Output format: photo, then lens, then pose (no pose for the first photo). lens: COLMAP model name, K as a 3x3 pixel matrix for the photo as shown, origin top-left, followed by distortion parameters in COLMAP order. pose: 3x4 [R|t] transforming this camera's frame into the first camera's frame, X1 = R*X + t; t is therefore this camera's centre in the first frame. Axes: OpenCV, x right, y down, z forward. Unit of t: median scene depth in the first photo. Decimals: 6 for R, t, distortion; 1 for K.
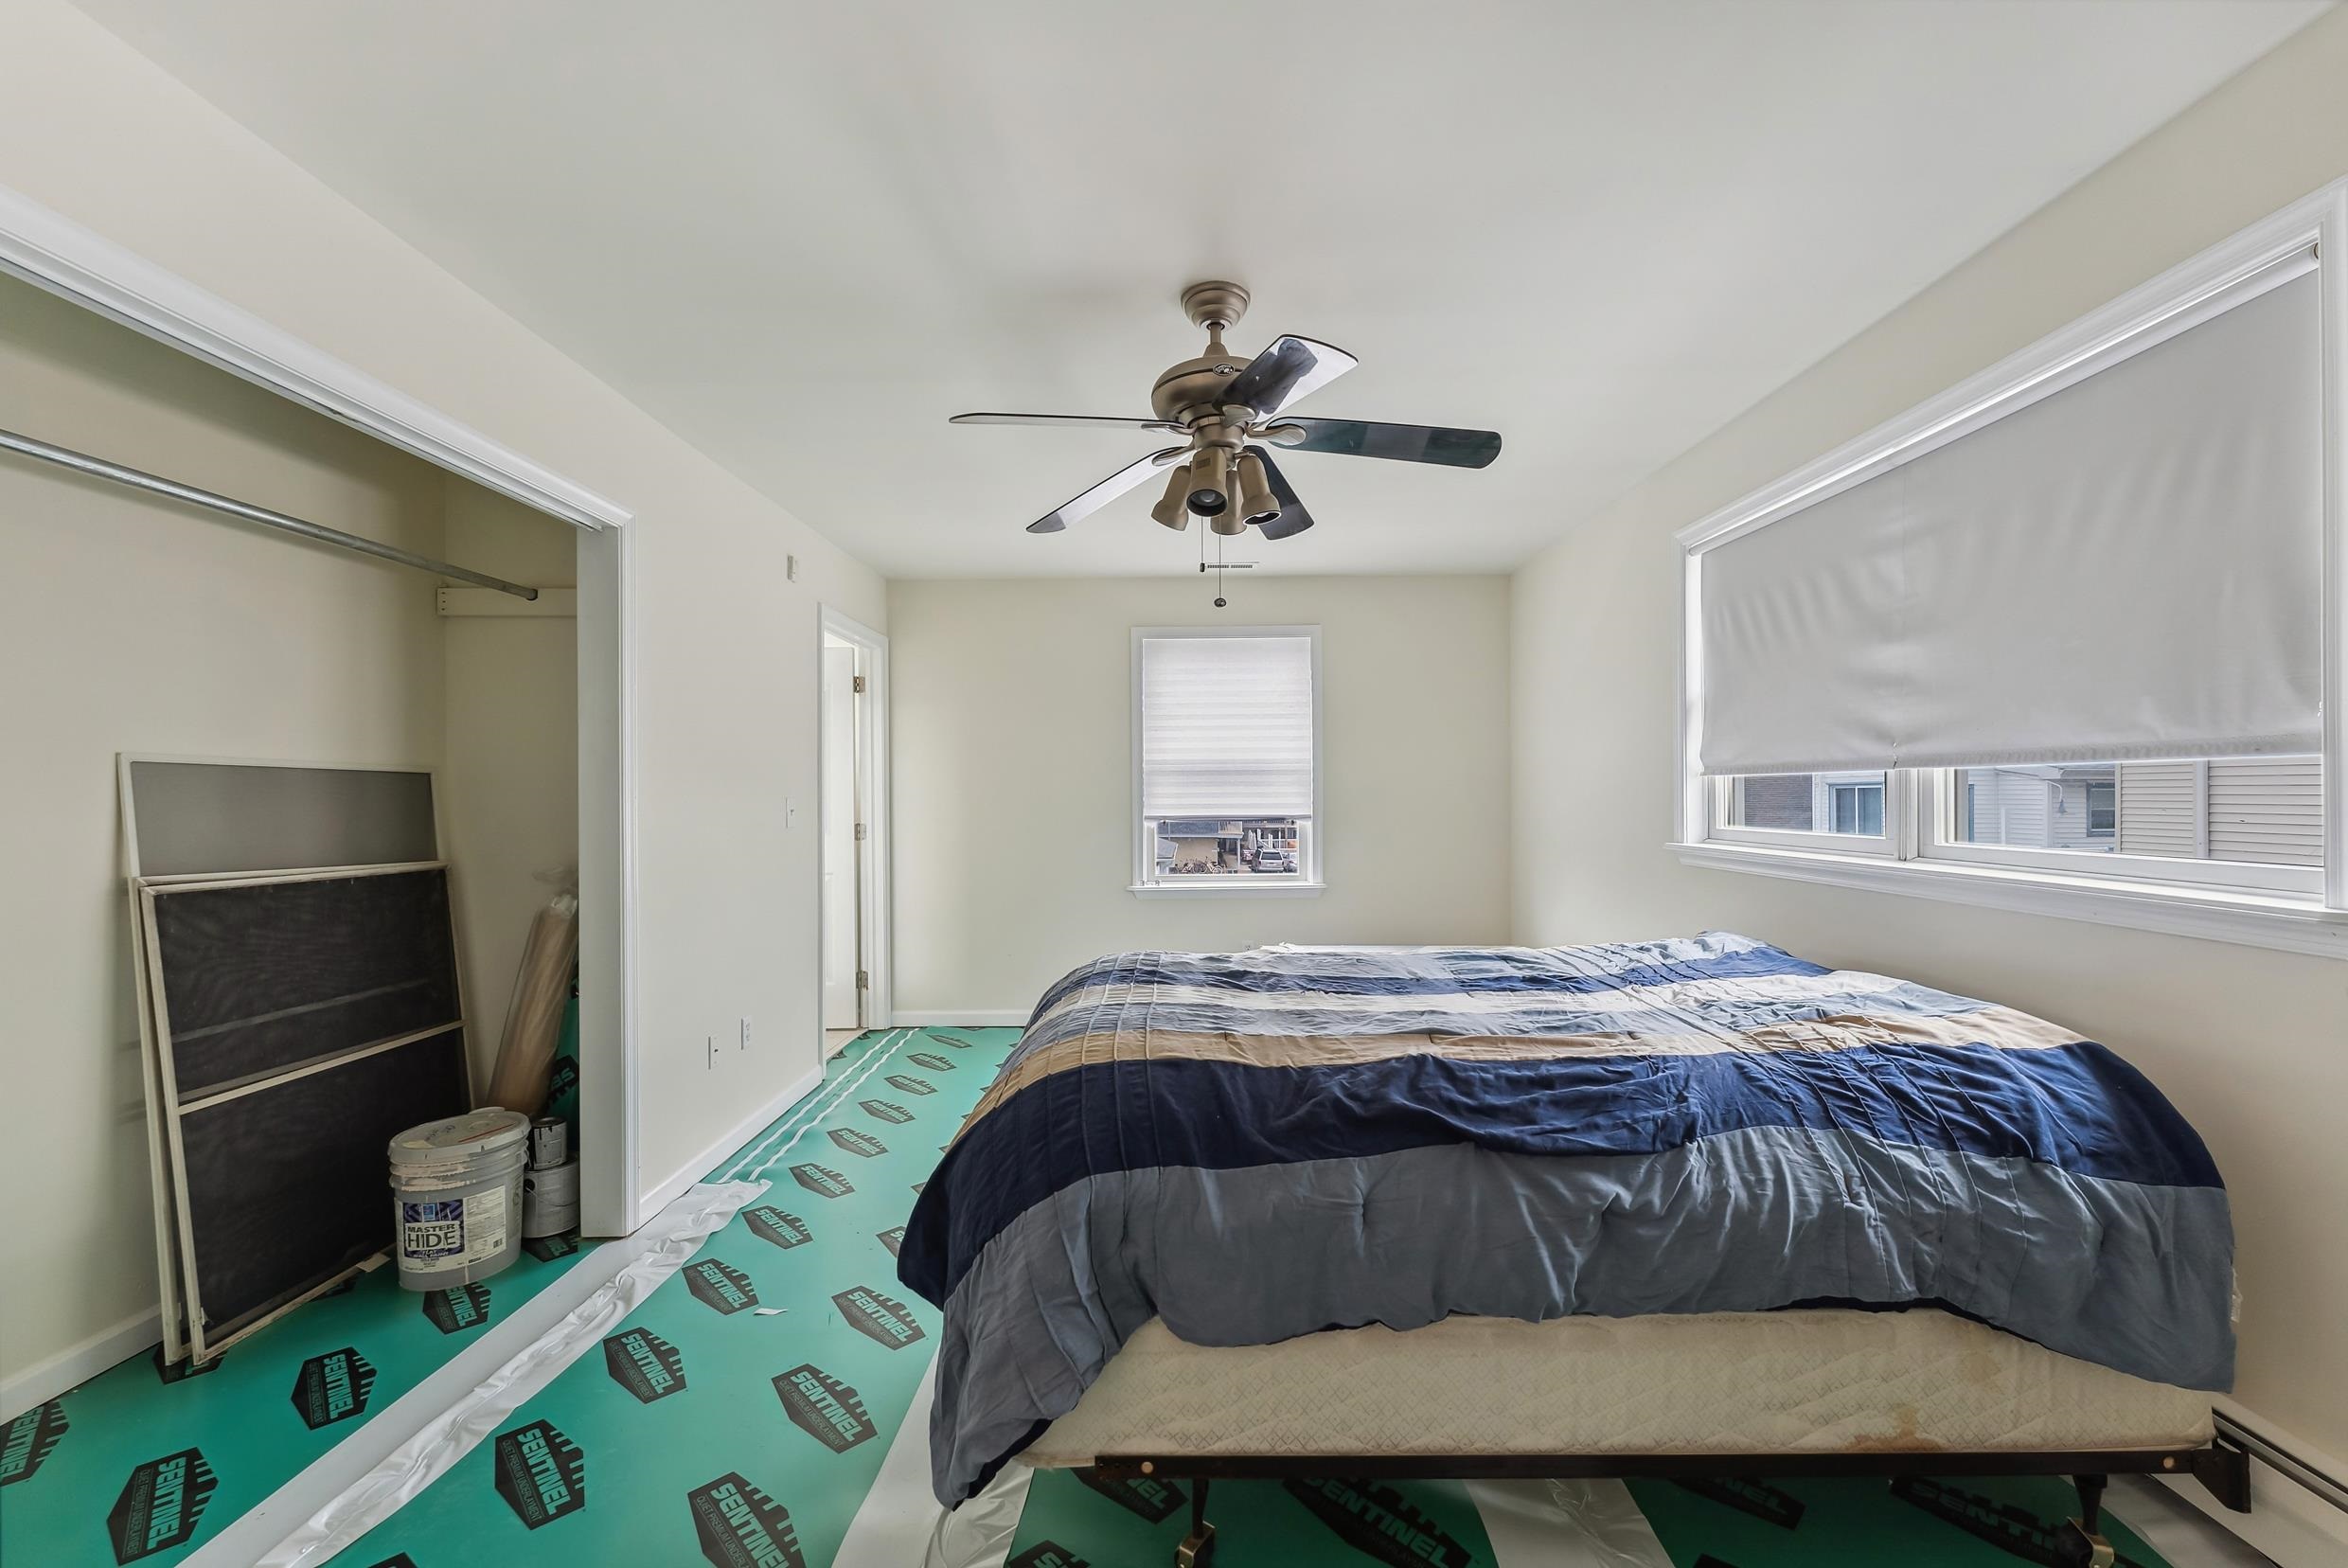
lens RADIAL K [[958.8, 0, 1174.7], [0, 958.8, 794.7], [0, 0, 1]] dist [0.002330, -0.000124]
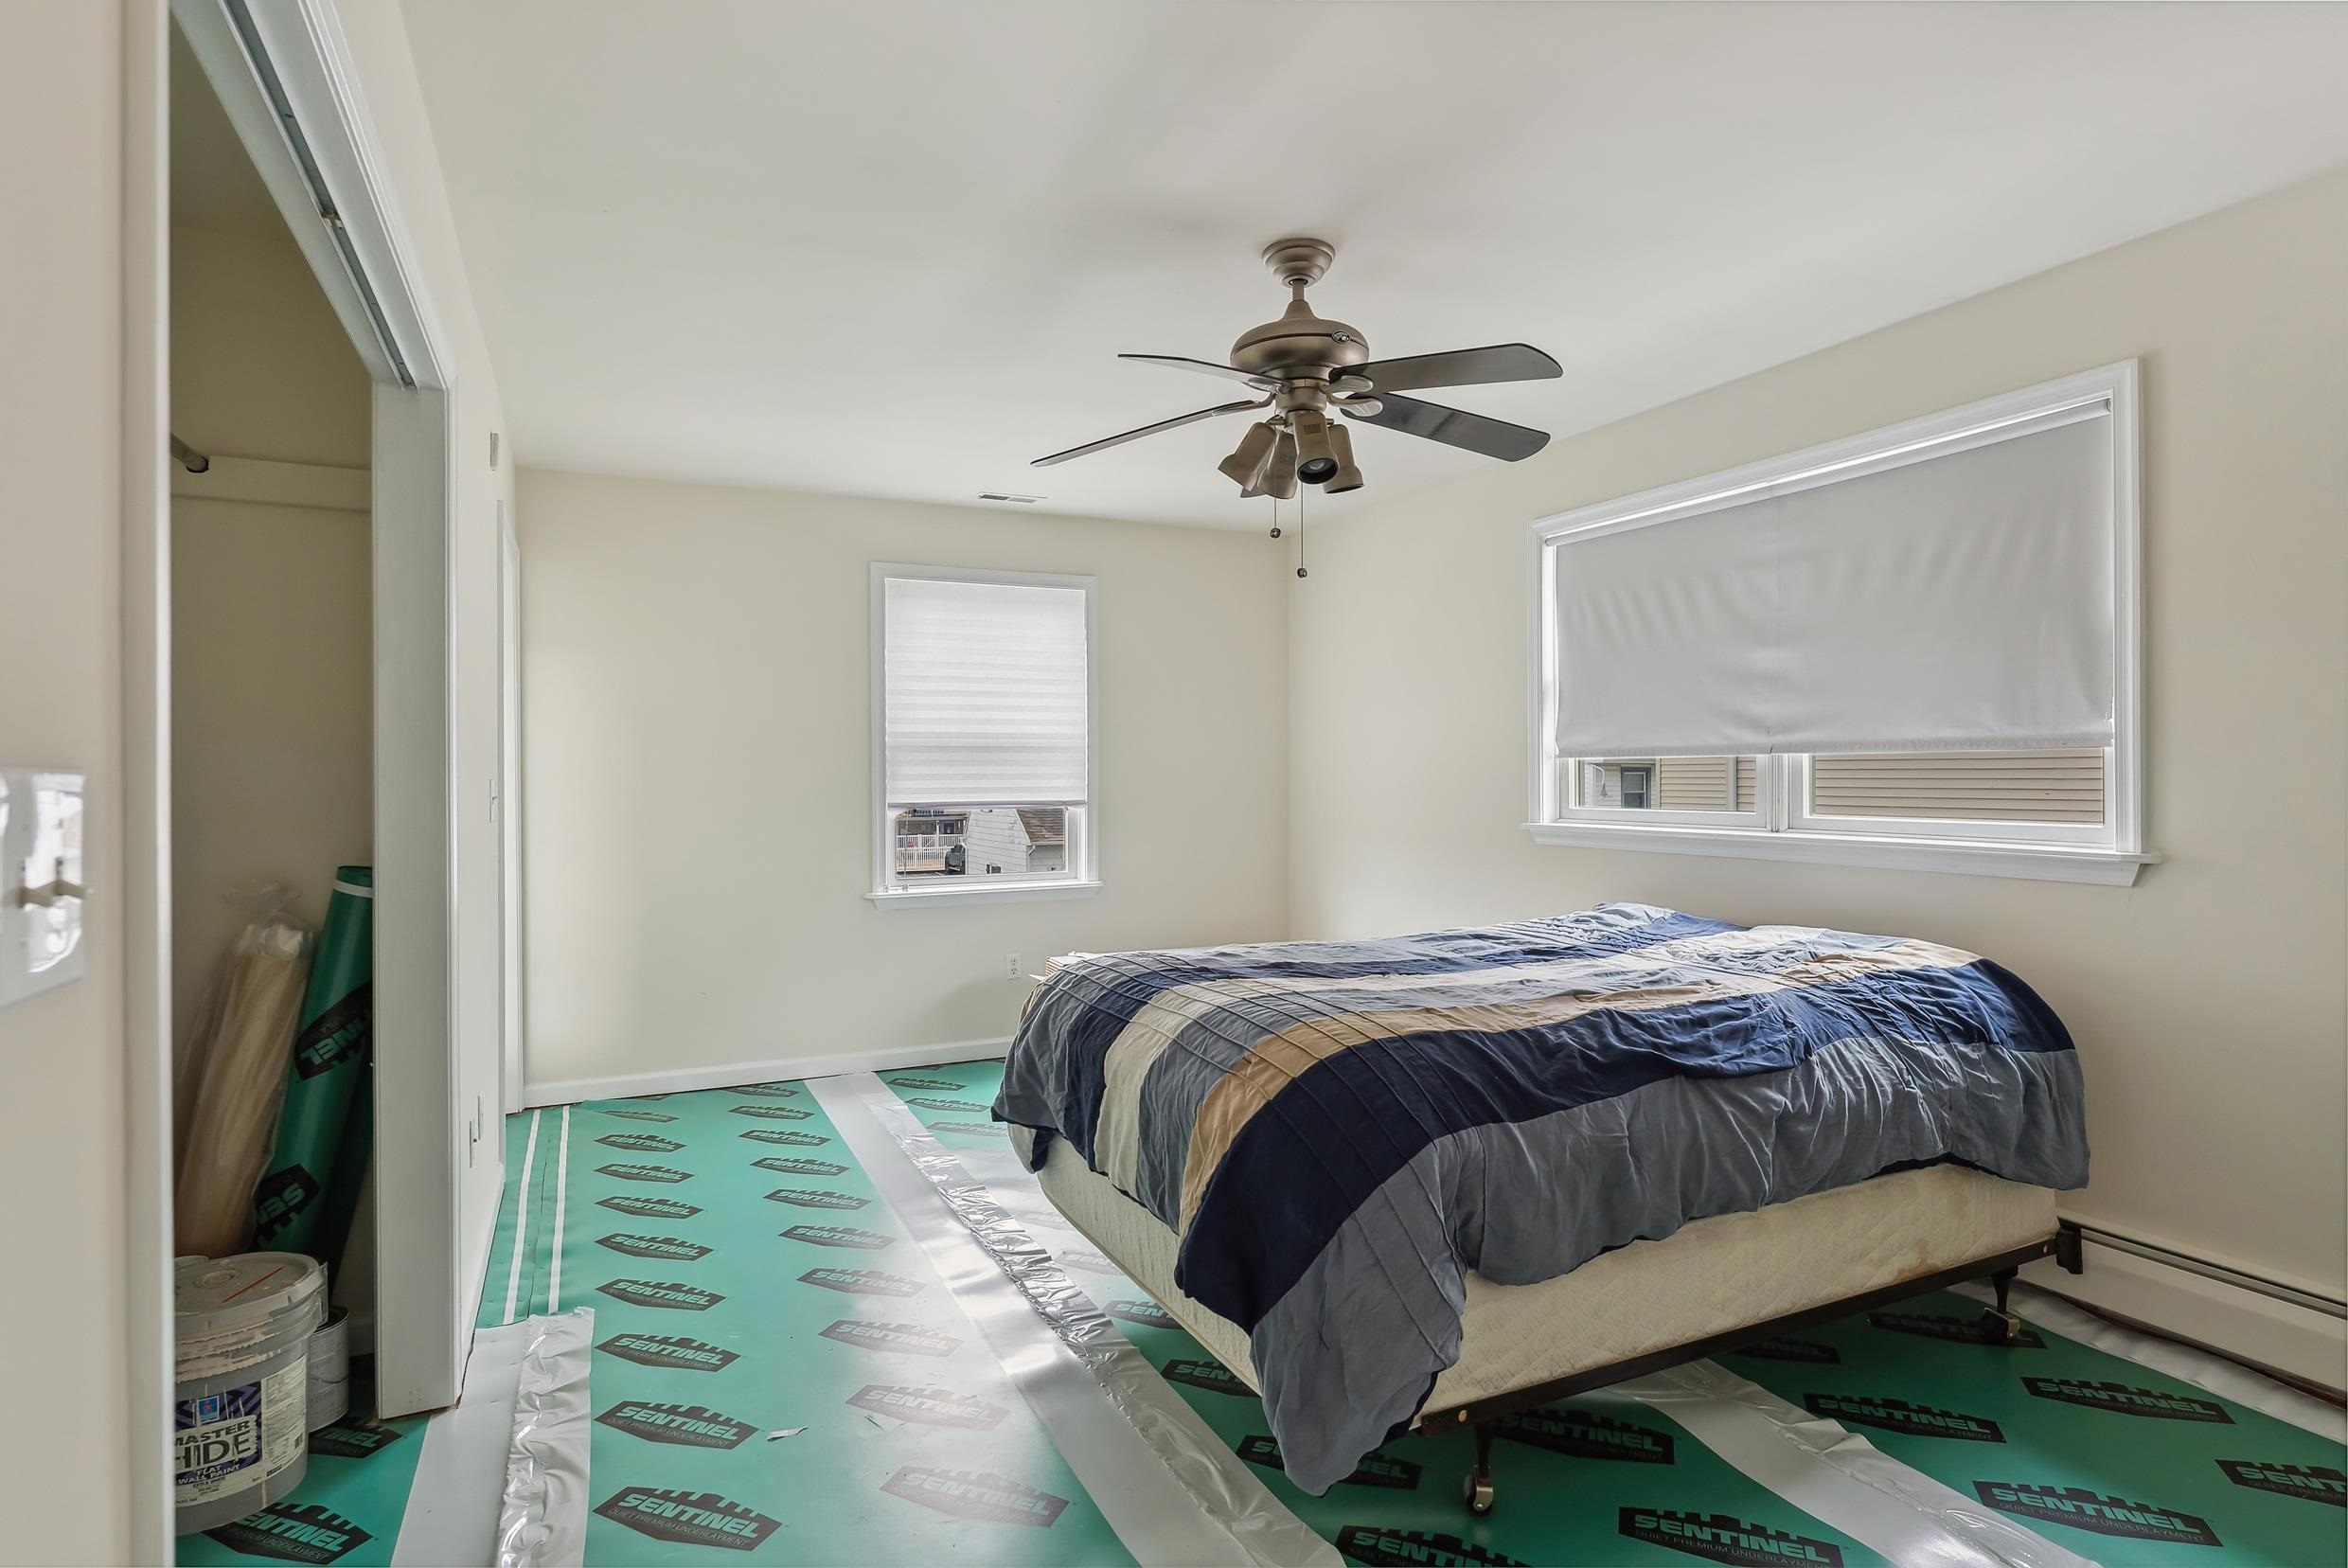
lens RADIAL K [[1248.9, 0, 1179.7], [0, 1248.9, 776.3], [0, 0, 1]] dist [0.000811, -0.000620]
pose [[0.899284, 0.001848, 0.437362, -0.587750], [-0.001101, 0.999997, -0.001963, 0.004070], [-0.437364, 0.001284, 0.899283, -0.059294]]
